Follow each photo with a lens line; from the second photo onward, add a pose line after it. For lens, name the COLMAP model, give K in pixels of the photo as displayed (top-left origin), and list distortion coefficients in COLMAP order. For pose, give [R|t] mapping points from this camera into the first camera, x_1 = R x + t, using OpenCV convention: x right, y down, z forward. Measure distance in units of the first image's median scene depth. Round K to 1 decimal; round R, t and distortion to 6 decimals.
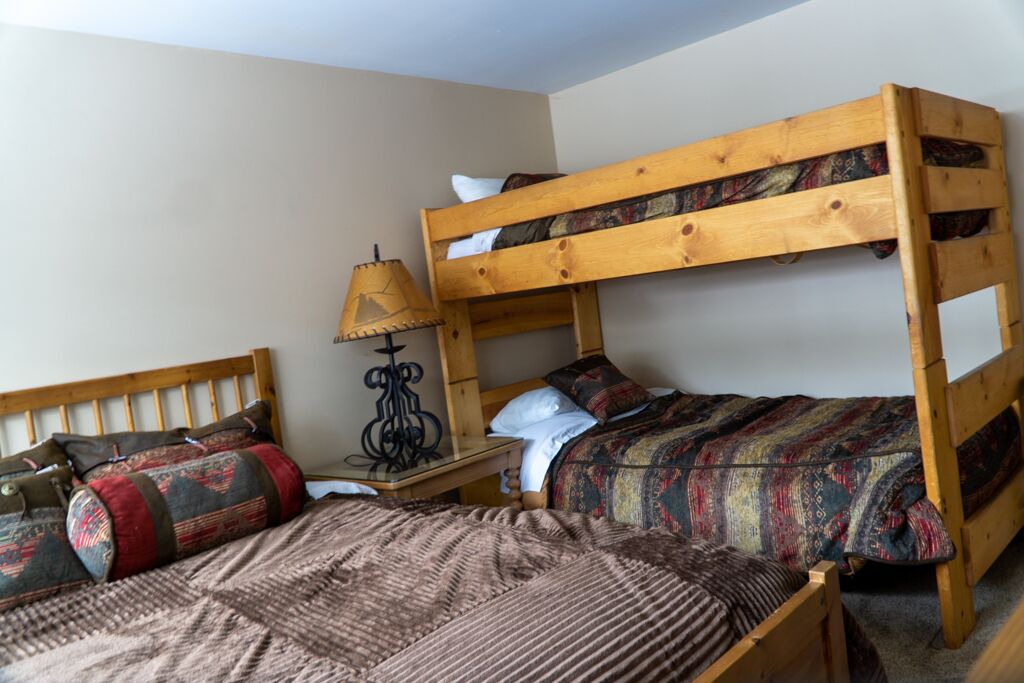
lens RADIAL K [[790.1, 0, 512.0], [0, 790.1, 341.5], [0, 0, 1]] dist [0.001326, 0.000836]
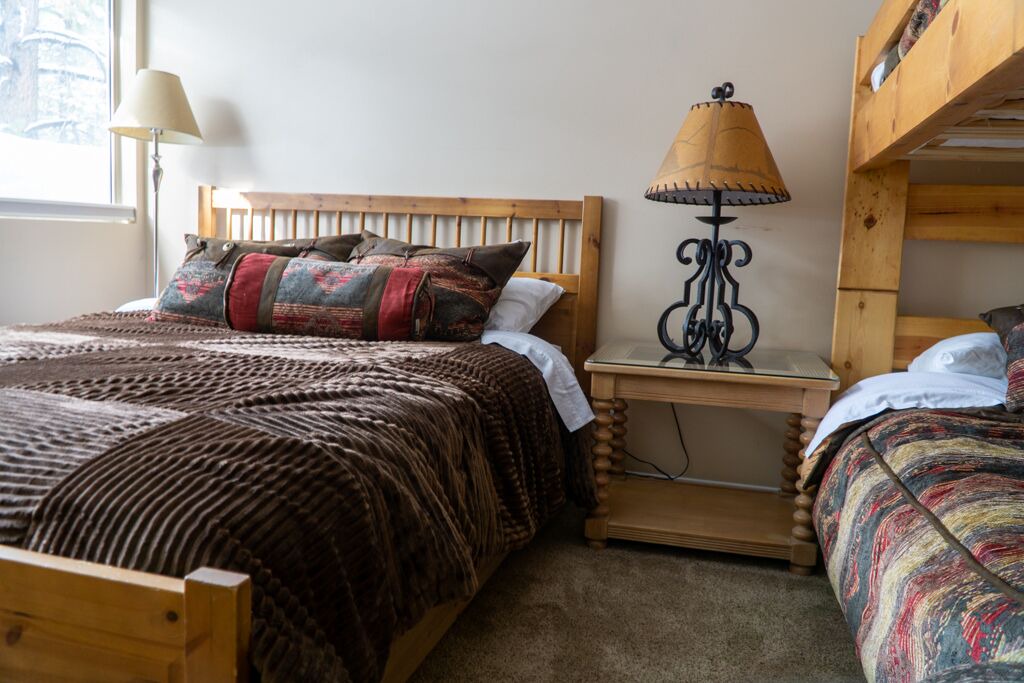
lens RADIAL K [[790.1, 0, 512.0], [0, 790.1, 341.5], [0, 0, 1]] dist [0.001326, 0.000836]
pose [[0.472049, 0.265900, -0.840516, 0.450729], [-0.149239, 0.963770, 0.221076, -0.016791], [0.868848, 0.021079, 0.494630, 0.434444]]
